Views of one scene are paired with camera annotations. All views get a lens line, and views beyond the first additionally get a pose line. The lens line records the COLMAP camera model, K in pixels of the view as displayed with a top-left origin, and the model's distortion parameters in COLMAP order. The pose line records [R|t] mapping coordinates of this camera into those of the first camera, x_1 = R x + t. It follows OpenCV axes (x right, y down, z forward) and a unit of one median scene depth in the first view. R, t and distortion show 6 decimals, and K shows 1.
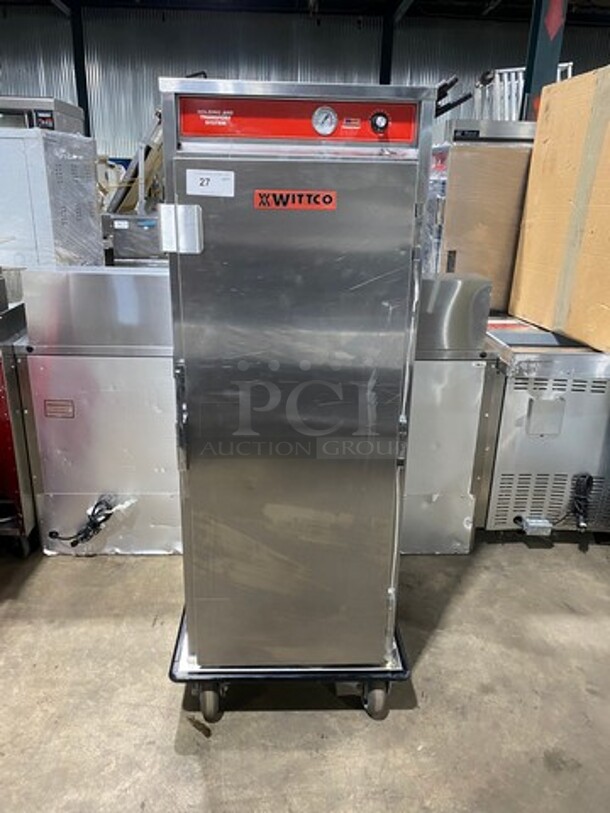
lens RADIAL K [[619.5, 0, 305.0], [0, 619.5, 406.5], [0, 0, 1]] dist [-0.000830, 0.003082]
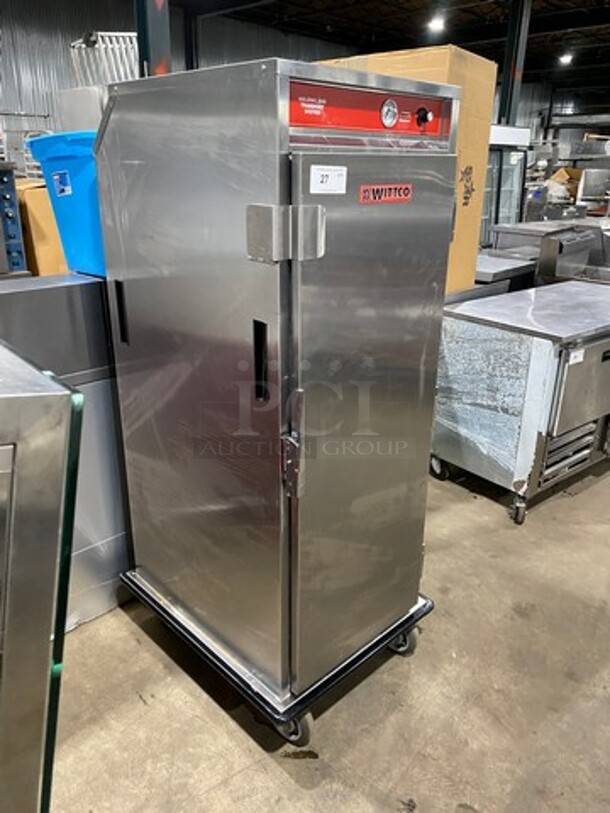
lens RADIAL K [[619.5, 0, 305.0], [0, 619.5, 406.5], [0, 0, 1]] dist [-0.000830, 0.003082]
pose [[0.742332, -0.260006, 0.617528, -0.589779], [0.226457, 0.964762, 0.133982, -0.119156], [-0.630604, 0.040385, 0.775054, 0.231014]]
